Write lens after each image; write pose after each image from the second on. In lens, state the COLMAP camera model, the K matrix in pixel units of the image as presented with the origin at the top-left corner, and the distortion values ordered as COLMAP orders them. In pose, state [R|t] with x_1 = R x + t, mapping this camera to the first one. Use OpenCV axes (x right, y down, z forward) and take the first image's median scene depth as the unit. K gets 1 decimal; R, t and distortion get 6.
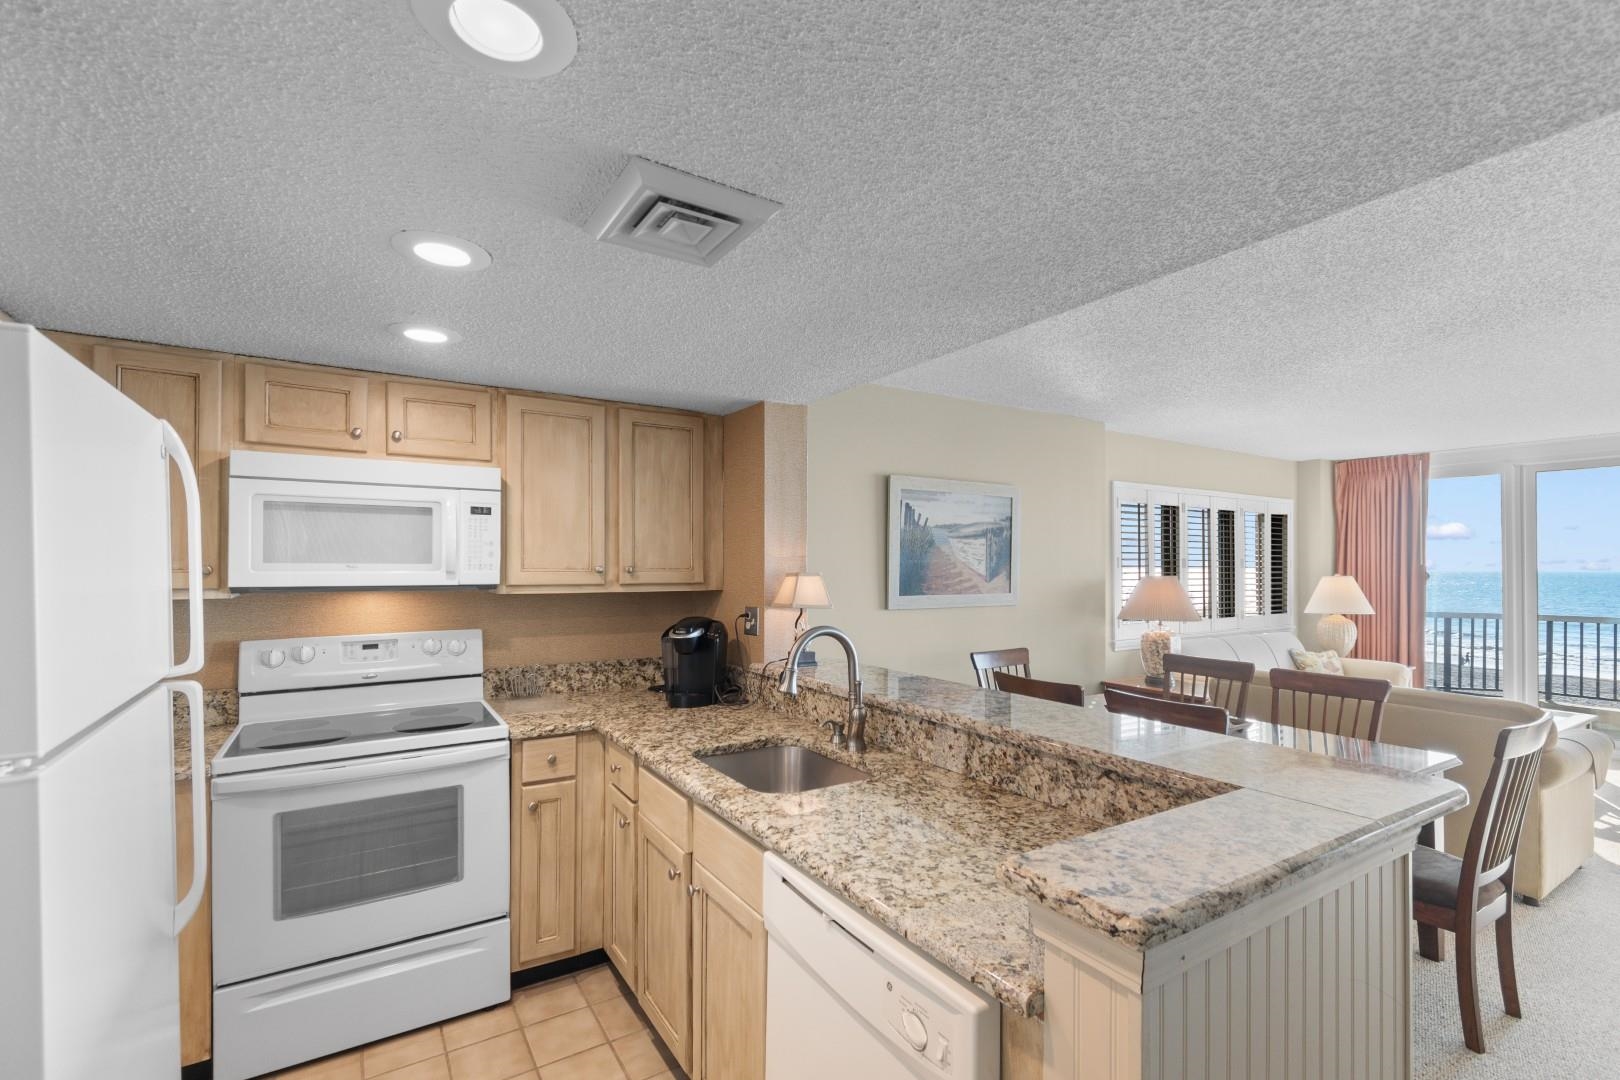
lens RADIAL K [[726.3, 0, 805.6], [0, 726.3, 558.3], [0, 0, 1]] dist [0.001414, -0.000195]
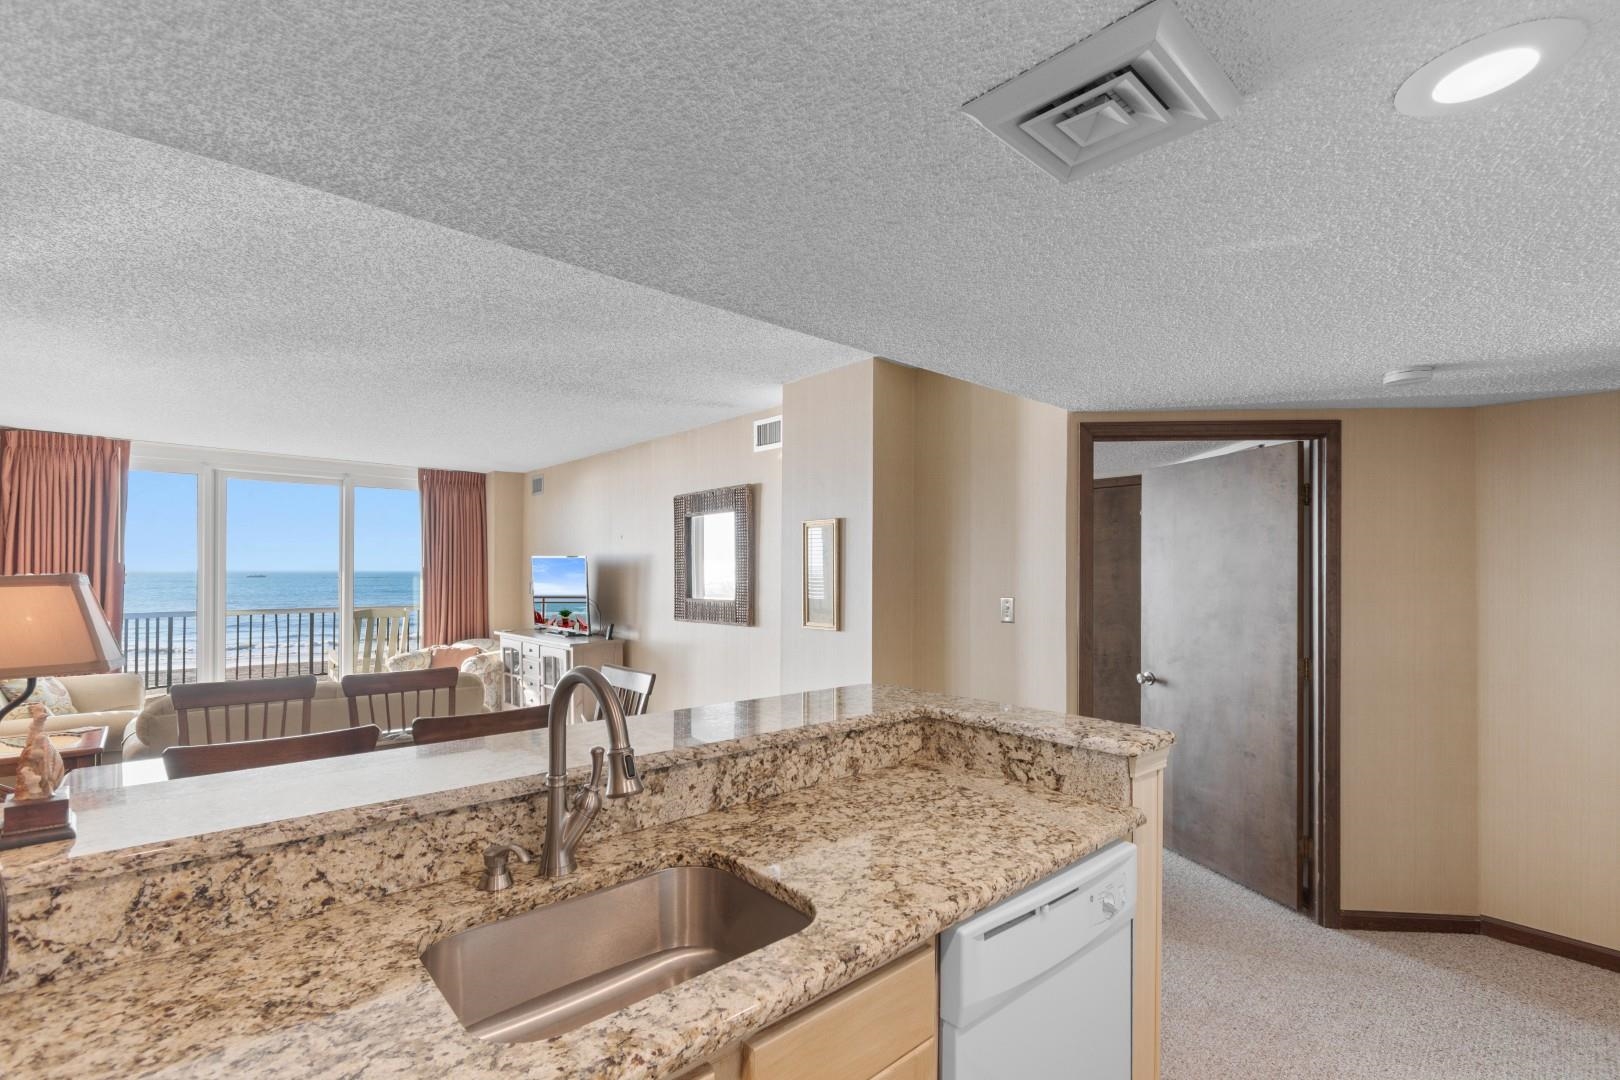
lens RADIAL K [[721.2, 0, 809.6], [0, 721.2, 570.2], [0, 0, 1]] dist [0.001088, -0.000467]
pose [[-0.166825, -0.002129, 0.985984, -0.276790], [-0.016153, 0.999869, -0.000574, 0.006991], [-0.985854, -0.016022, -0.166838, 0.453592]]
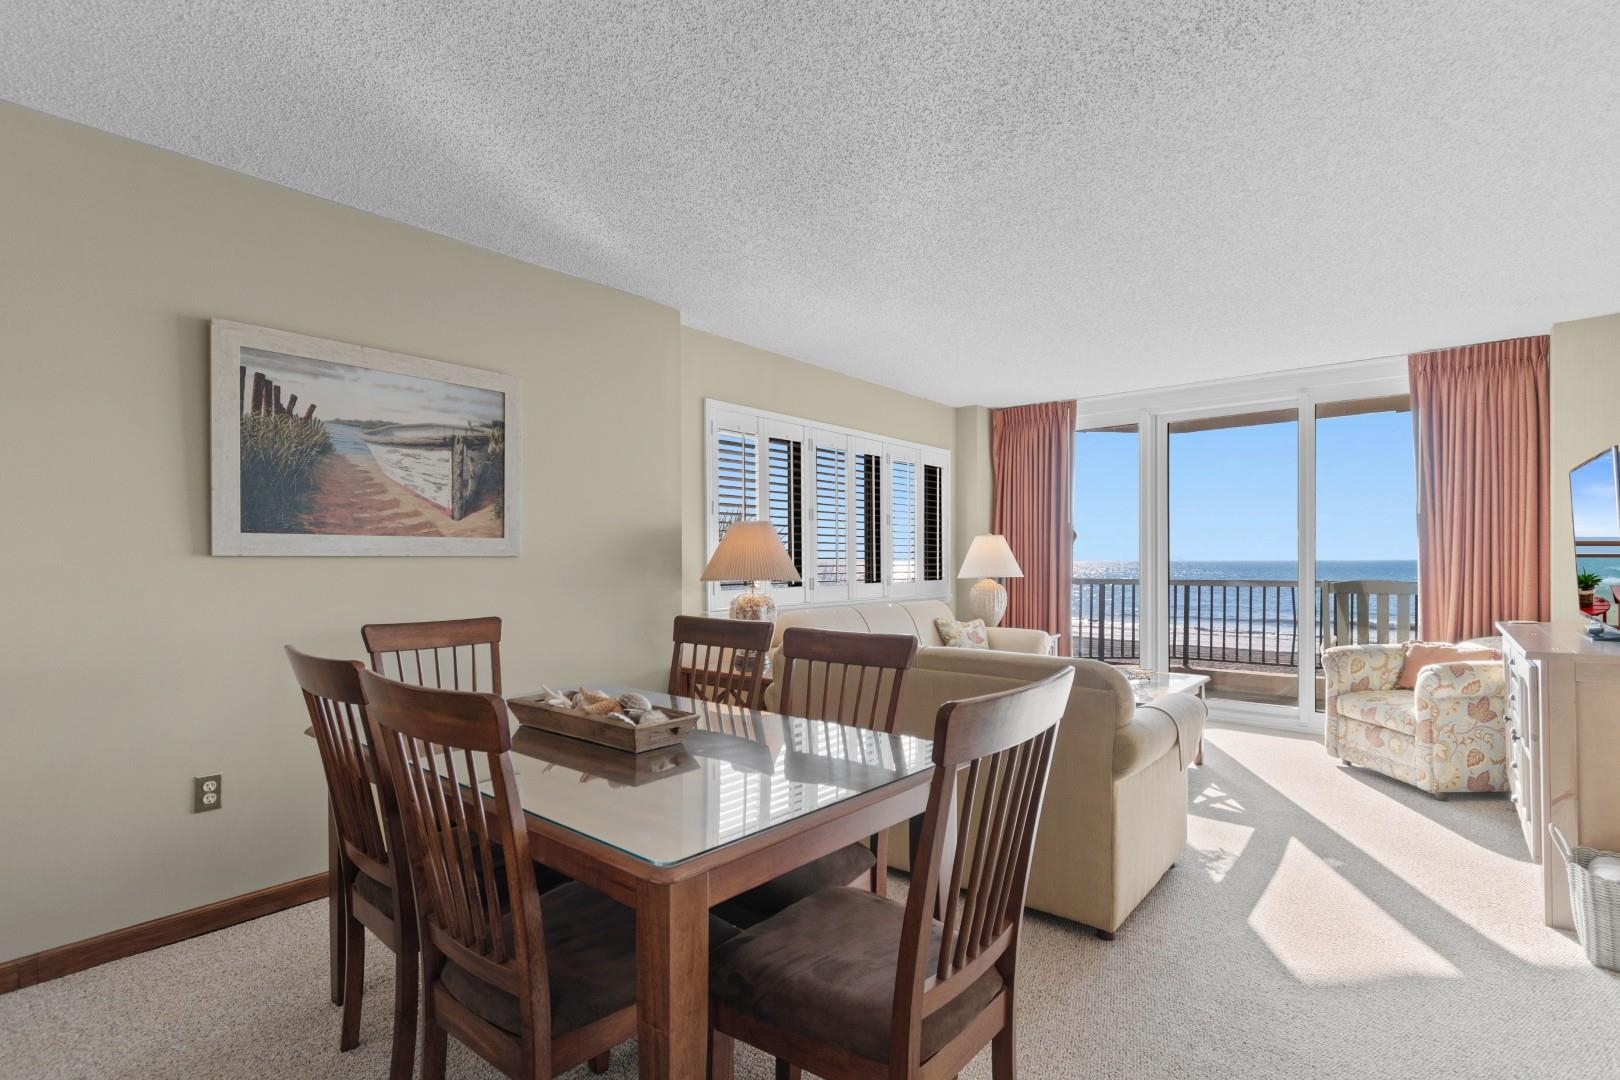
lens RADIAL K [[770.1, 0, 806.0], [0, 770.1, 564.9], [0, 0, 1]] dist [0.000611, -0.000171]
pose [[0.952127, -0.008734, 0.305579, 0.355693], [0.003755, 0.999851, 0.016878, 0.066234], [-0.305681, -0.014923, 0.952017, 0.269742]]
